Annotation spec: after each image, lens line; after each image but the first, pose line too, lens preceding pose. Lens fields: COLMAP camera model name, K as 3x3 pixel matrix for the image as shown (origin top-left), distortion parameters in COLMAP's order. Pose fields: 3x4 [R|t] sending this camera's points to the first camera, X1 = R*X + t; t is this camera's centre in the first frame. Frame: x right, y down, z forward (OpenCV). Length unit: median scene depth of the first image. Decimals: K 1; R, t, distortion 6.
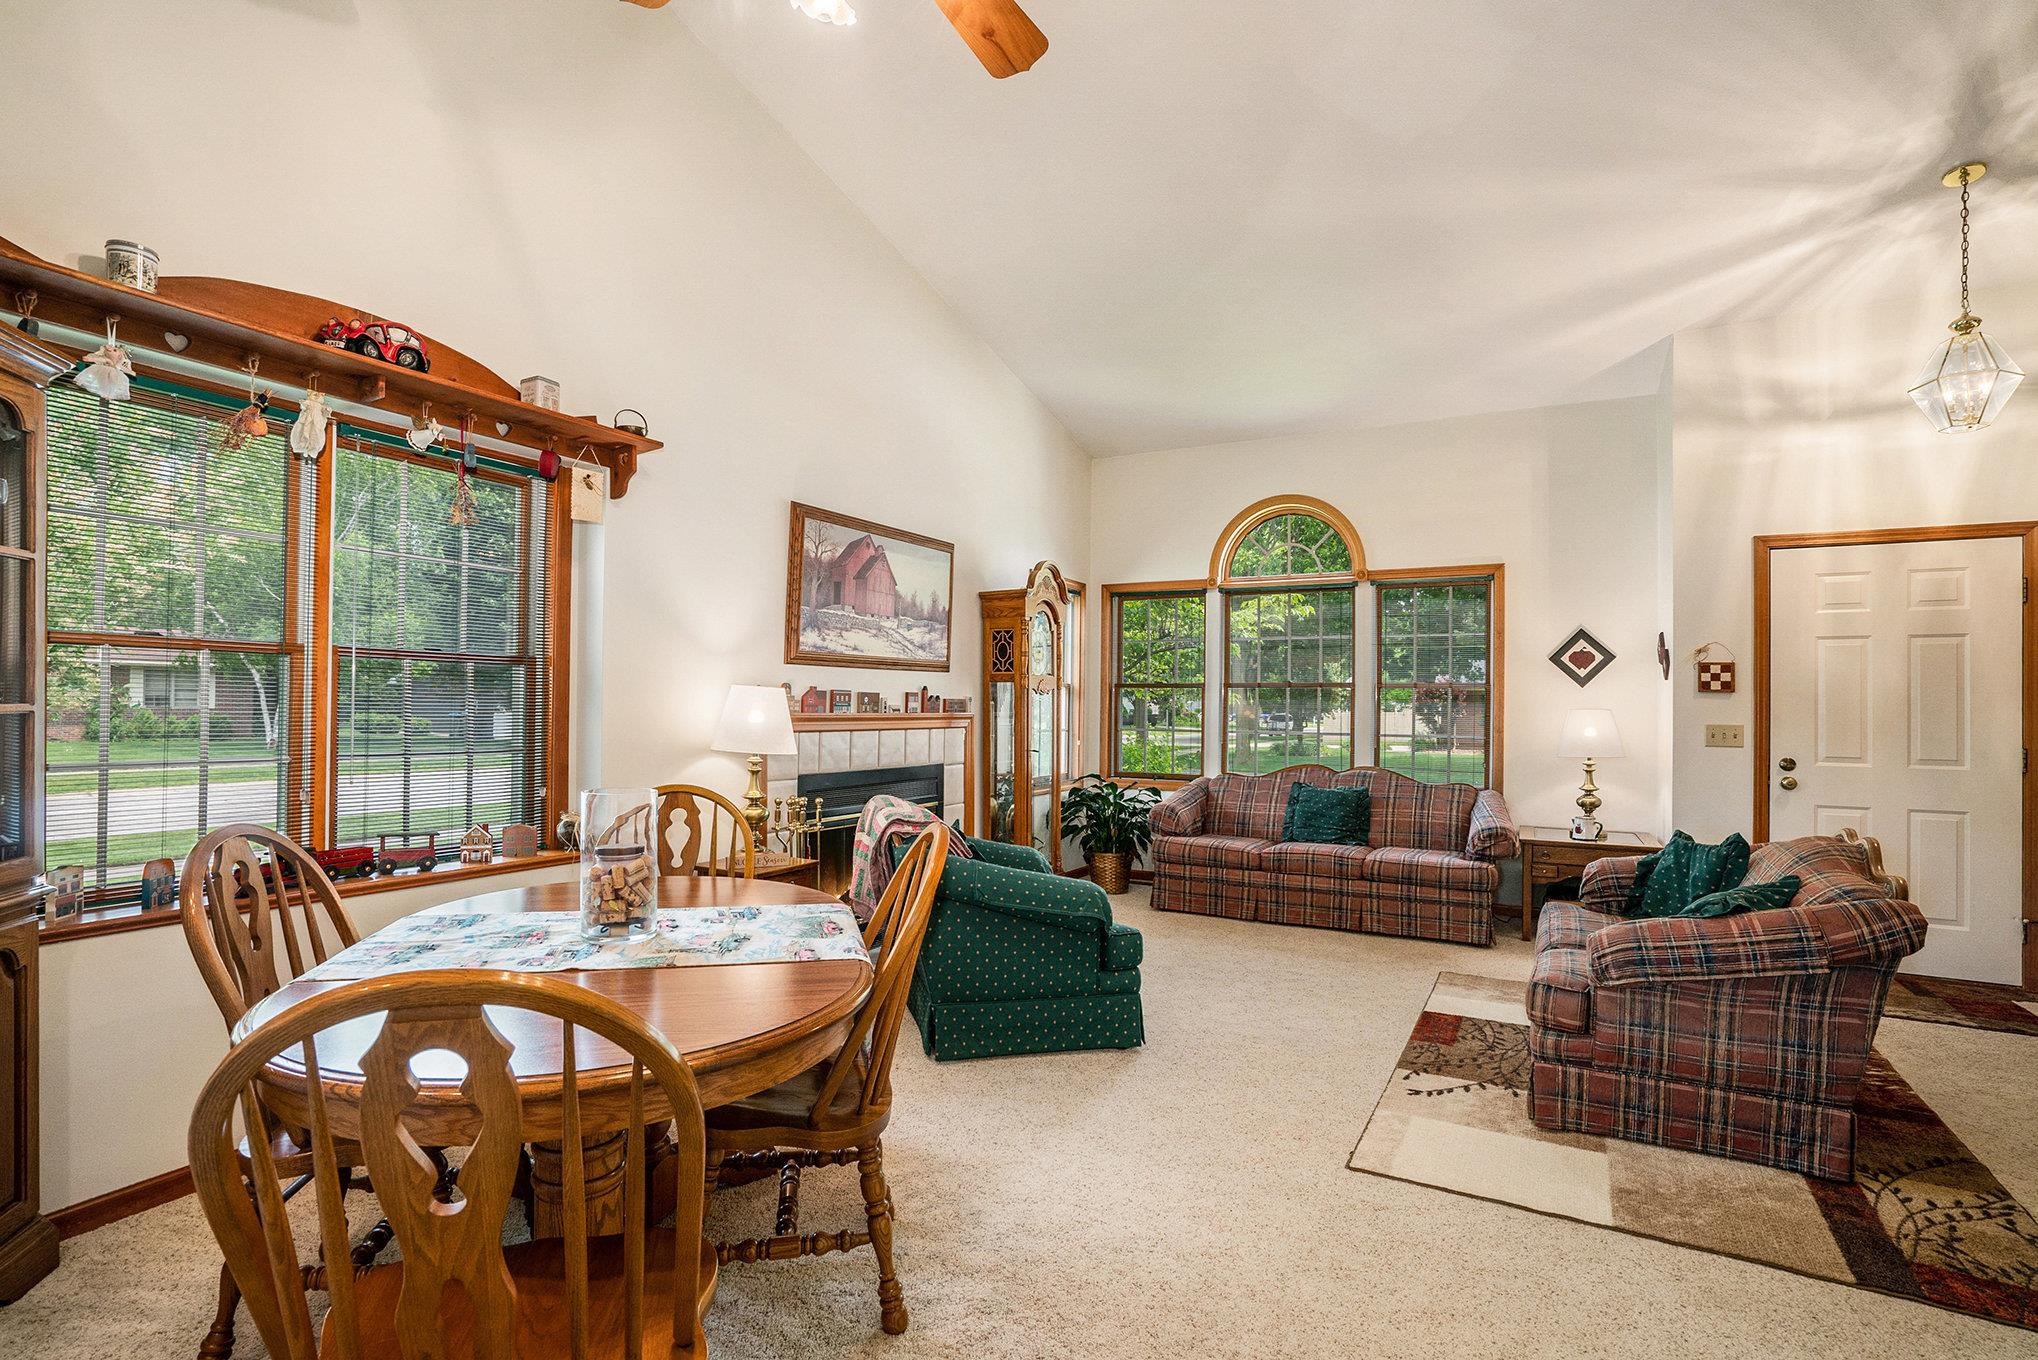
lens RADIAL K [[947.2, 0, 977.2], [0, 947.2, 695.6], [0, 0, 1]] dist [-0.046239, 0.006822]
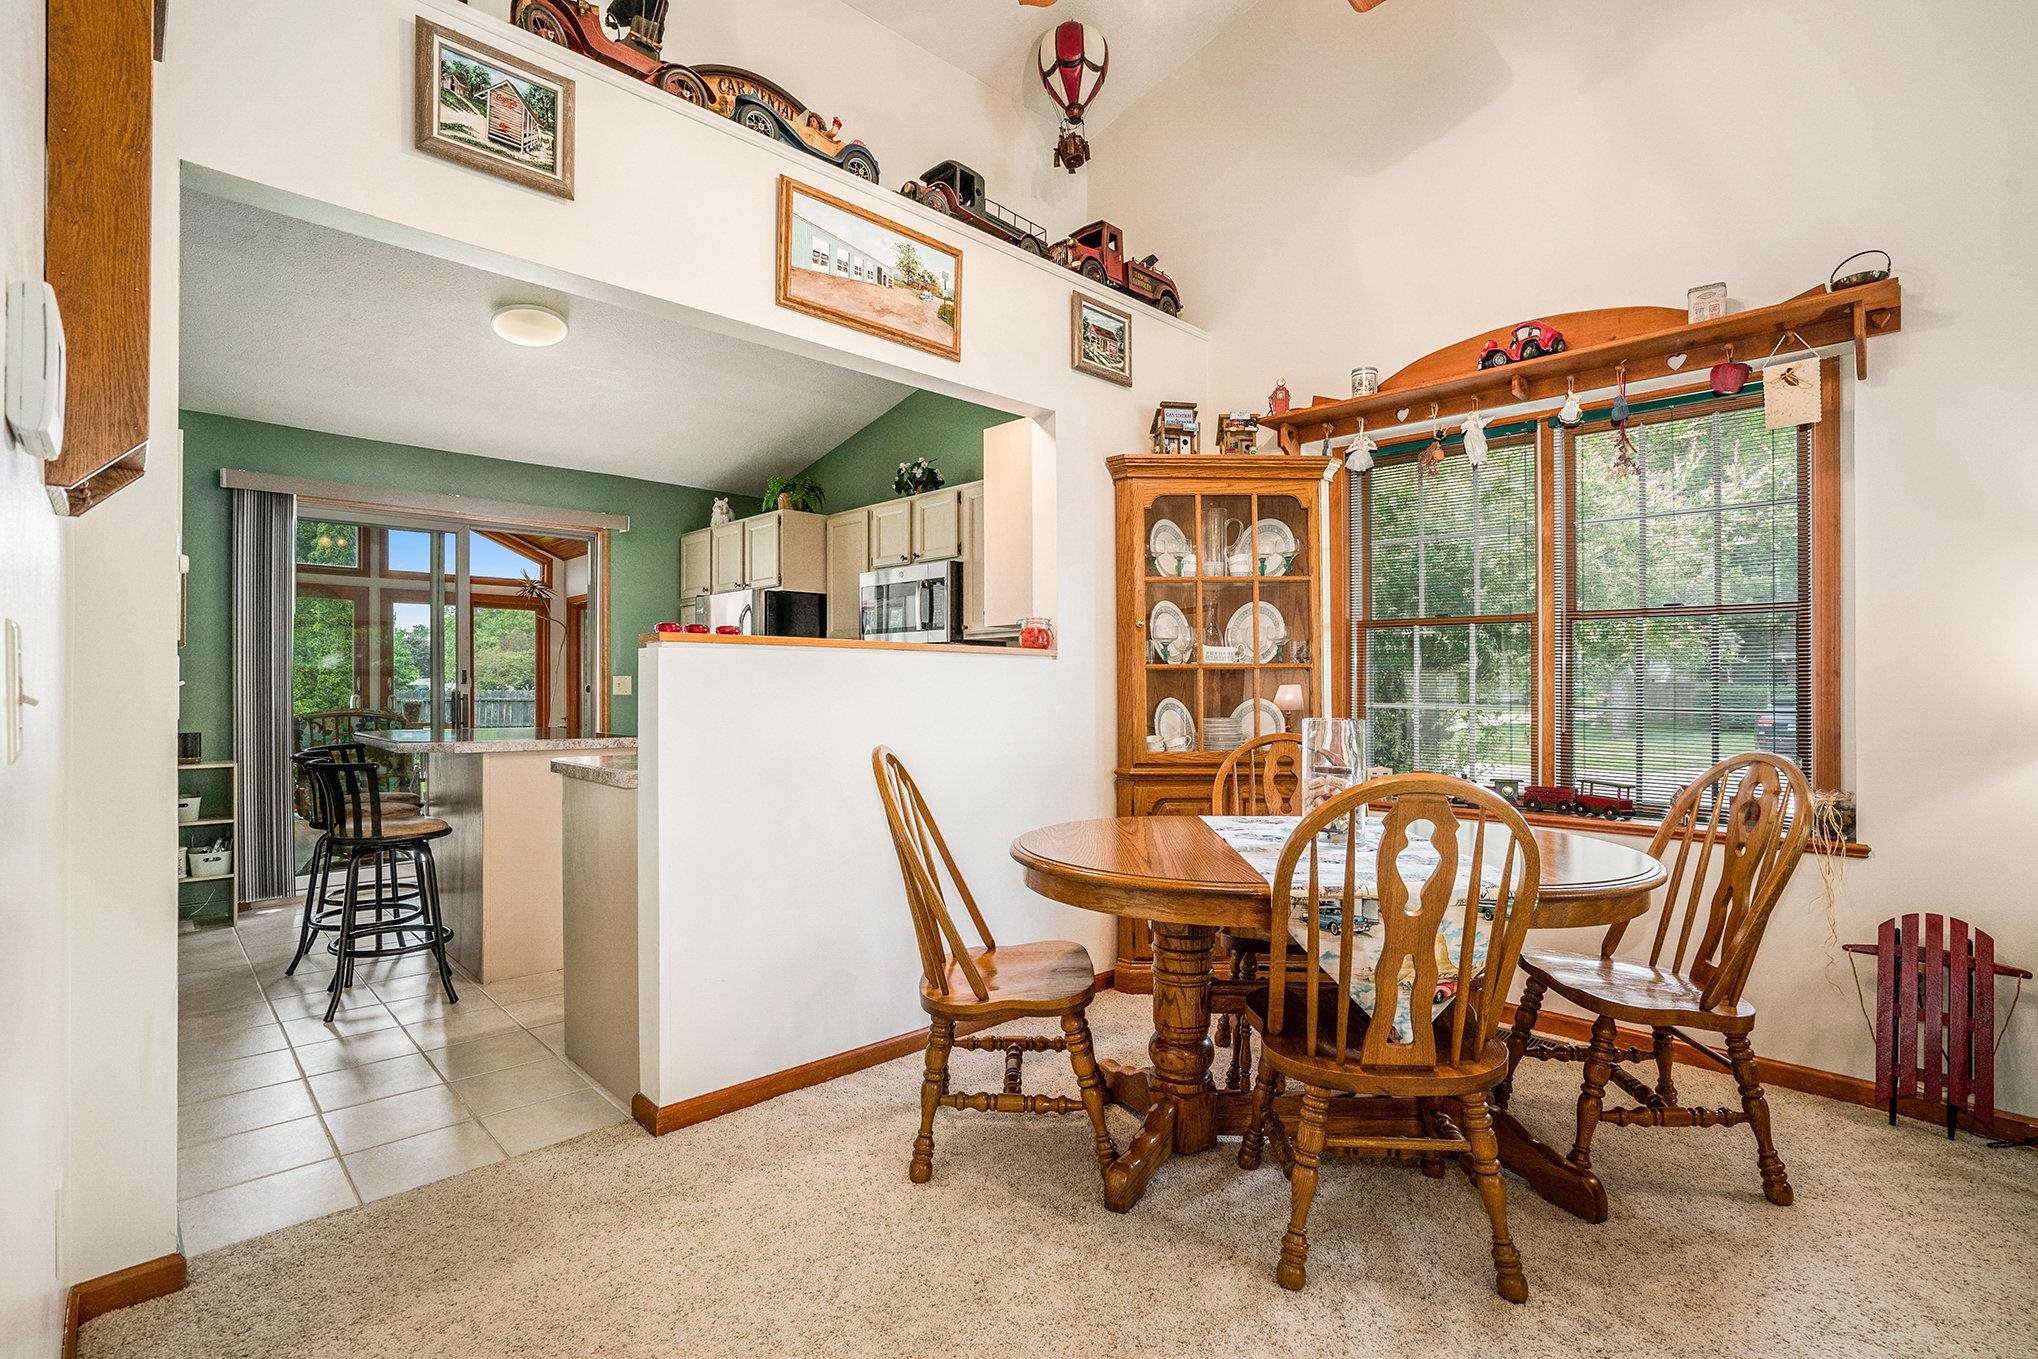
lens RADIAL K [[947.2, 0, 974.9], [0, 947.2, 695.9], [0, 0, 1]] dist [-0.046239, 0.006822]
pose [[-0.298388, -0.005286, -0.954430, 0.400692], [-0.004614, 0.999981, -0.004096, 0.037939], [0.954433, 0.003182, -0.298407, 0.426133]]
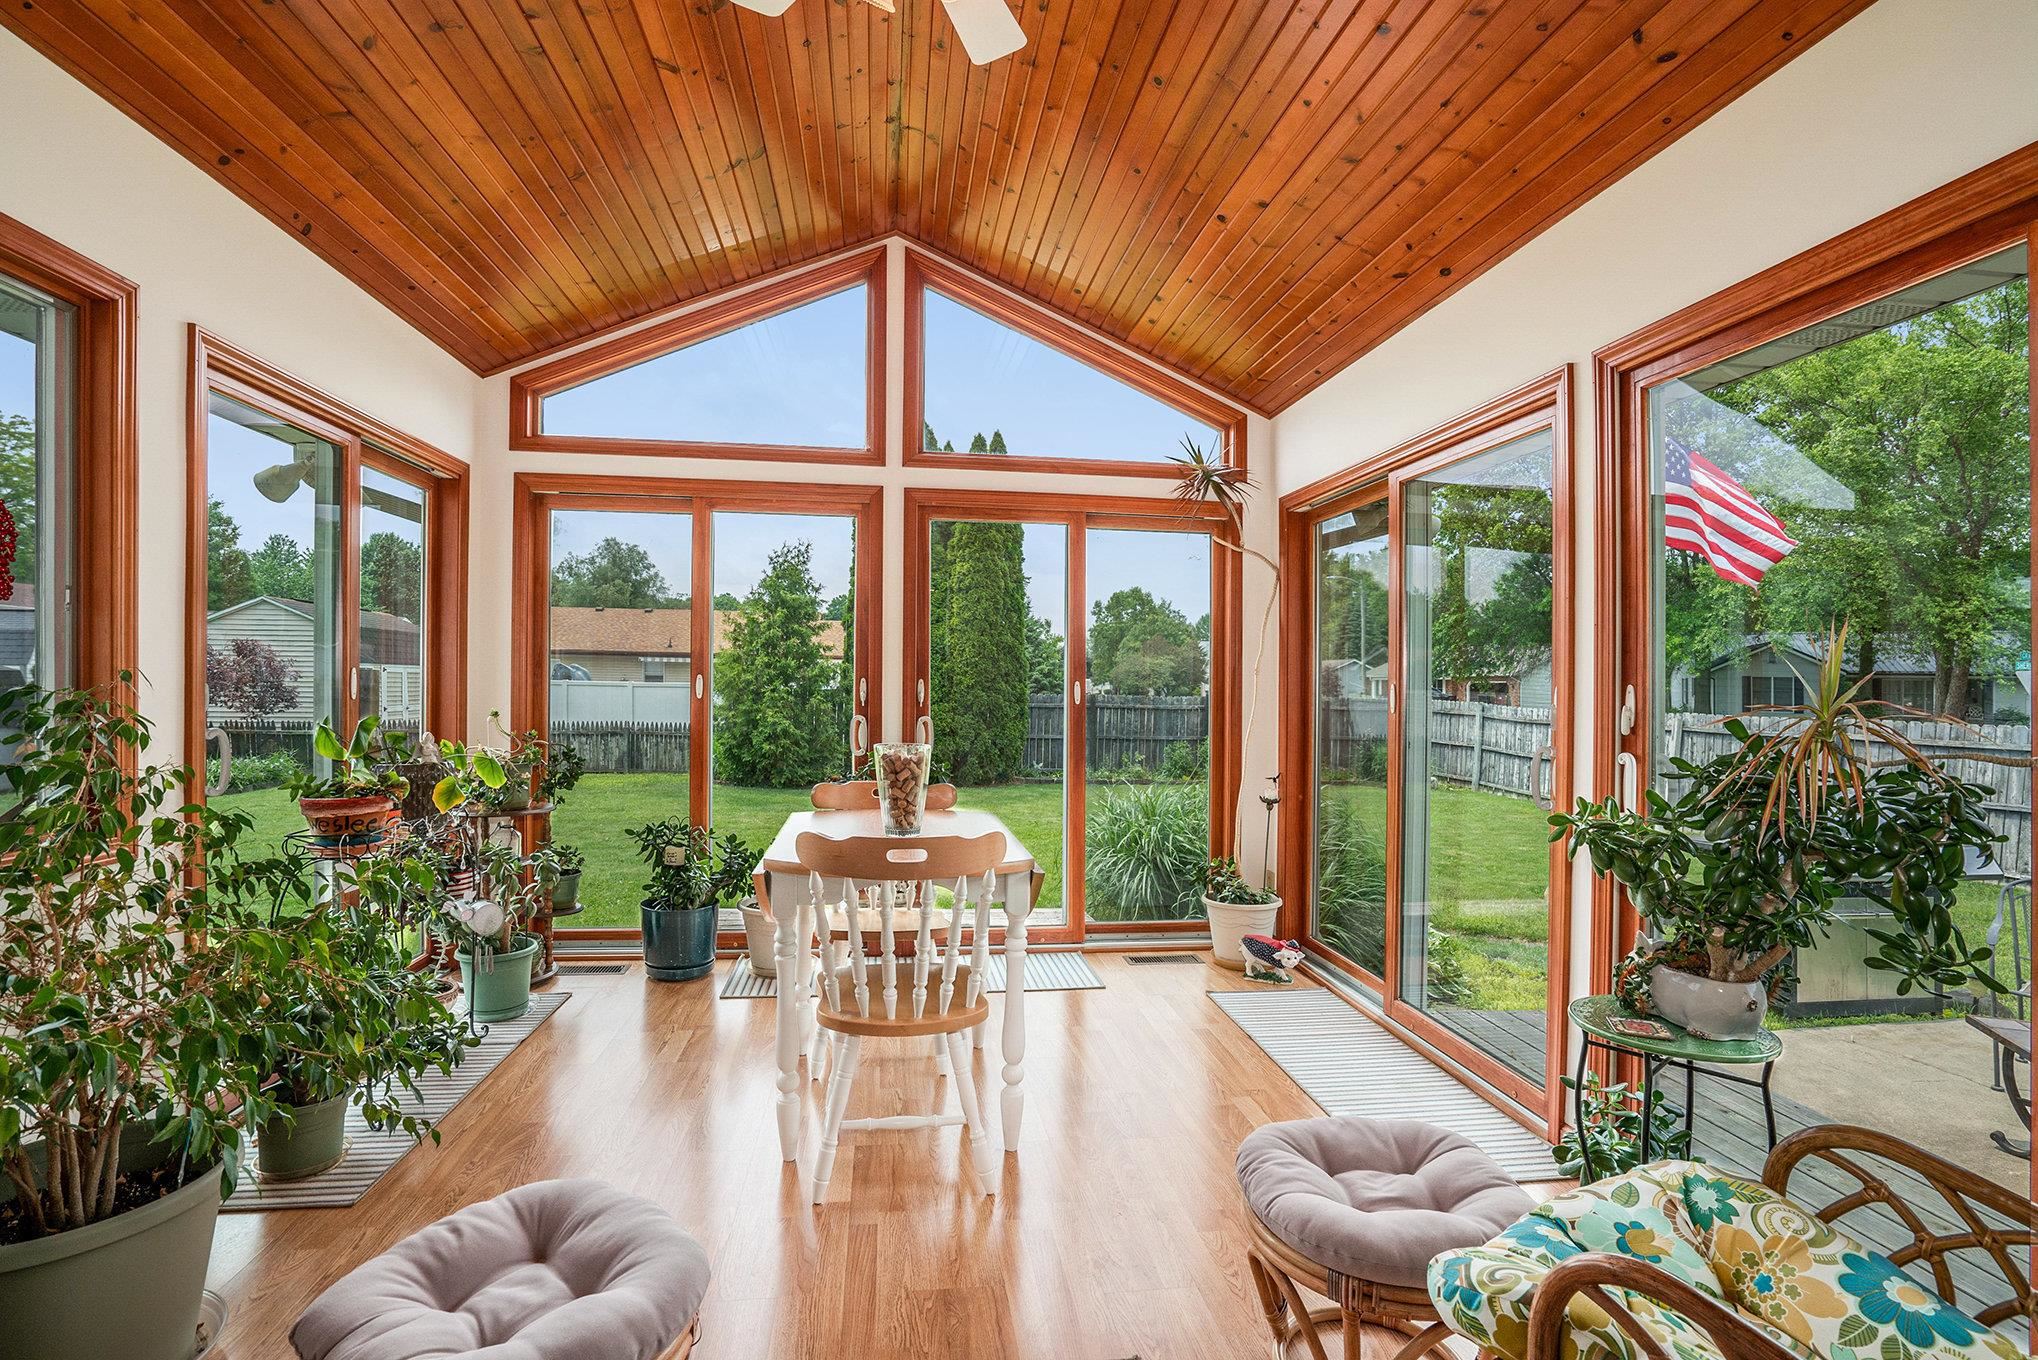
lens RADIAL K [[947.2, 0, 1013.9], [0, 947.2, 685.0], [0, 0, 1]] dist [-0.046239, 0.006822]
pose [[-0.787948, -0.020291, -0.615408, -0.631495], [-0.018586, 0.999785, -0.009168, 0.008654], [0.615462, 0.004215, -0.788156, -0.573264]]
